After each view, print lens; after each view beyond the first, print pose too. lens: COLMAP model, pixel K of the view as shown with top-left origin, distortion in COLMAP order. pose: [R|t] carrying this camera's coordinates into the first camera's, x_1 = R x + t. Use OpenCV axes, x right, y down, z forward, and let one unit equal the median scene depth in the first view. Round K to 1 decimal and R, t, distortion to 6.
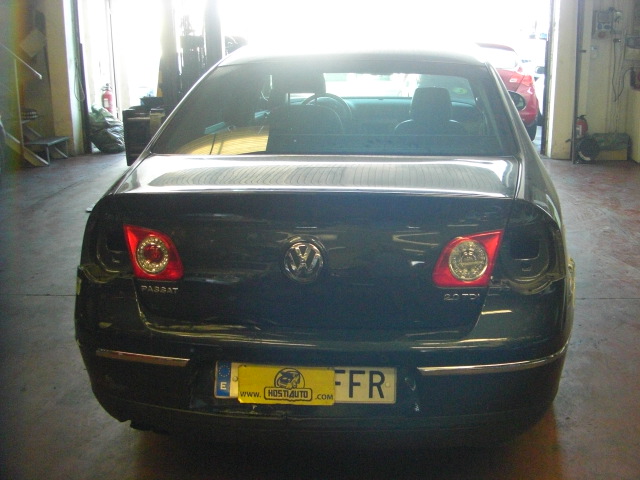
lens RADIAL K [[727.5, 0, 374.5], [0, 727.5, 239.6], [0, 0, 1]] dist [-0.237848, 0.335172]
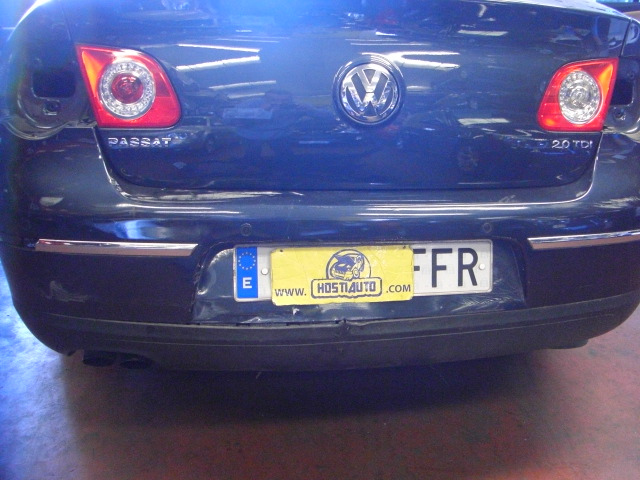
lens RADIAL K [[727.5, 0, 374.5], [0, 727.5, 239.6], [0, 0, 1]] dist [-0.237848, 0.335172]
pose [[0.971348, -0.038650, 0.234497, -0.255777], [0.018664, 0.996046, 0.086857, 0.109203], [-0.236926, -0.079992, 0.968229, 0.323952]]
